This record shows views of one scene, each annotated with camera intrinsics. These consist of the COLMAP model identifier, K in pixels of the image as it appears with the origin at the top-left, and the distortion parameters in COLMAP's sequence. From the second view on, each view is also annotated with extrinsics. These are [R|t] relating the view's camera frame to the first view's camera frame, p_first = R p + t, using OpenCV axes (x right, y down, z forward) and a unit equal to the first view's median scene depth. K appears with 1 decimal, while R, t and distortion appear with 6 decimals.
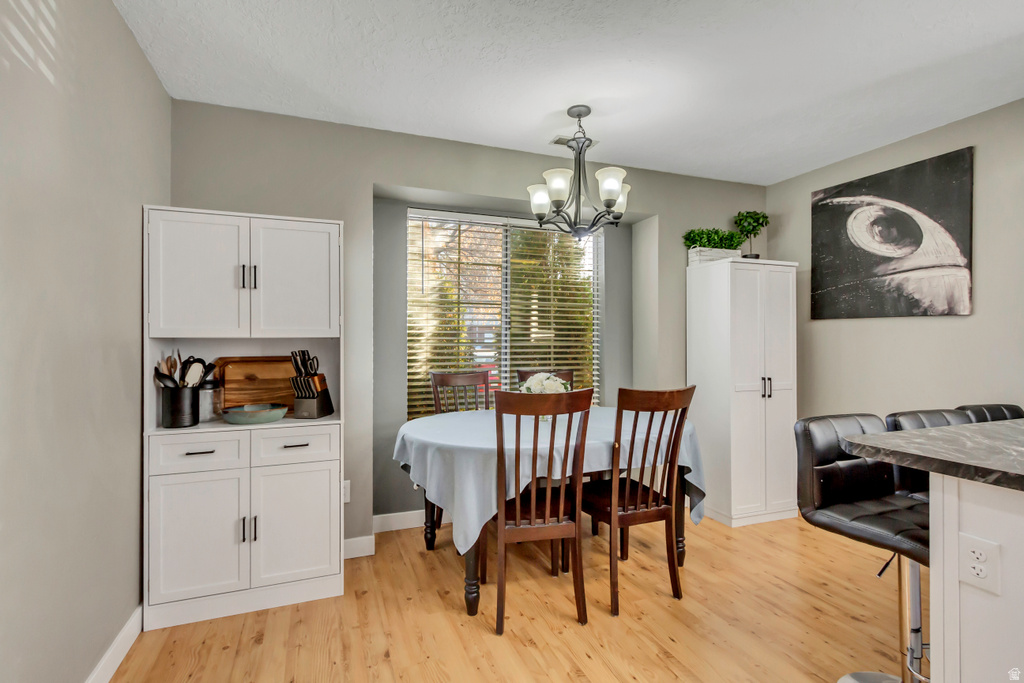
lens RADIAL K [[485.4, 0, 511.3], [0, 485.4, 340.7], [0, 0, 1]] dist [0.011127, -0.004013]
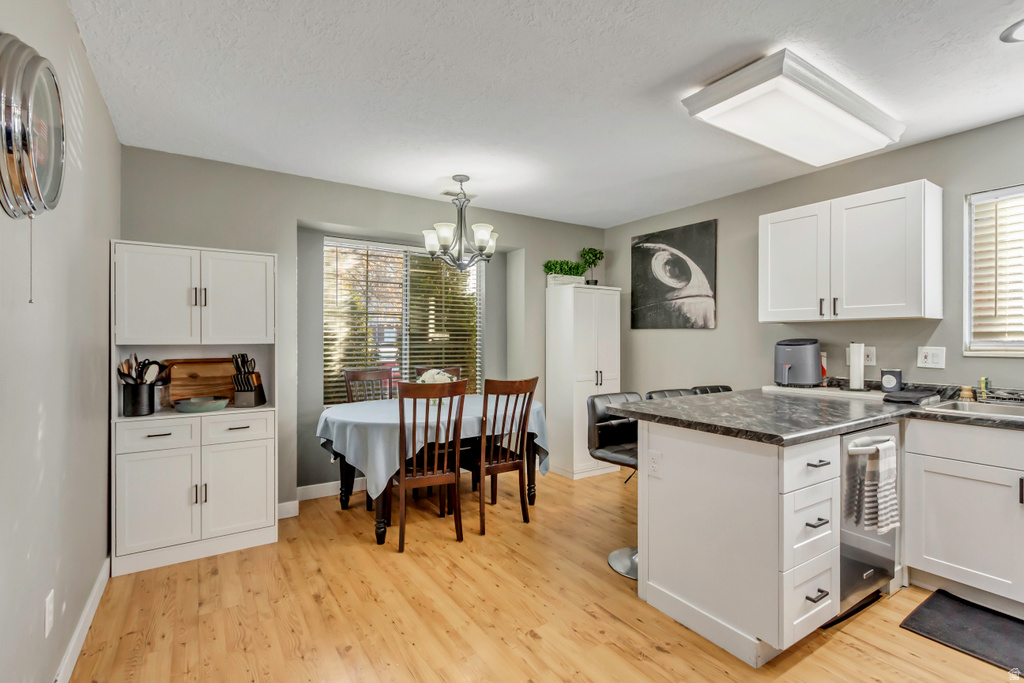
lens RADIAL K [[470.1, 0, 510.7], [0, 470.1, 339.7], [0, 0, 1]] dist [0.001785, -0.001106]
pose [[0.978354, 0.001652, 0.206930, 0.003352], [-0.002126, 0.999996, 0.002070, -0.020623], [-0.206925, -0.002465, 0.978354, -0.340870]]
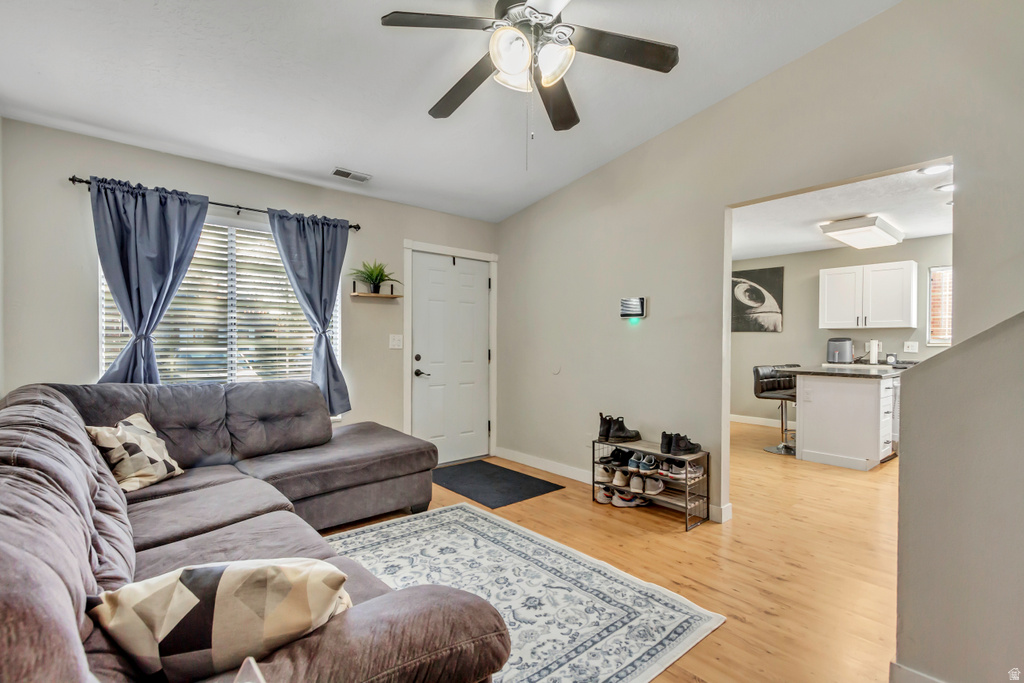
lens RADIAL K [[470.1, 0, 497.3], [0, 470.1, 345.3], [0, 0, 1]] dist [0.001785, -0.001106]
pose [[0.948318, 0.003556, 0.317301, -1.384852], [-0.007618, 0.999904, 0.011563, 0.001908], [-0.317229, -0.013382, 0.948255, -0.959436]]
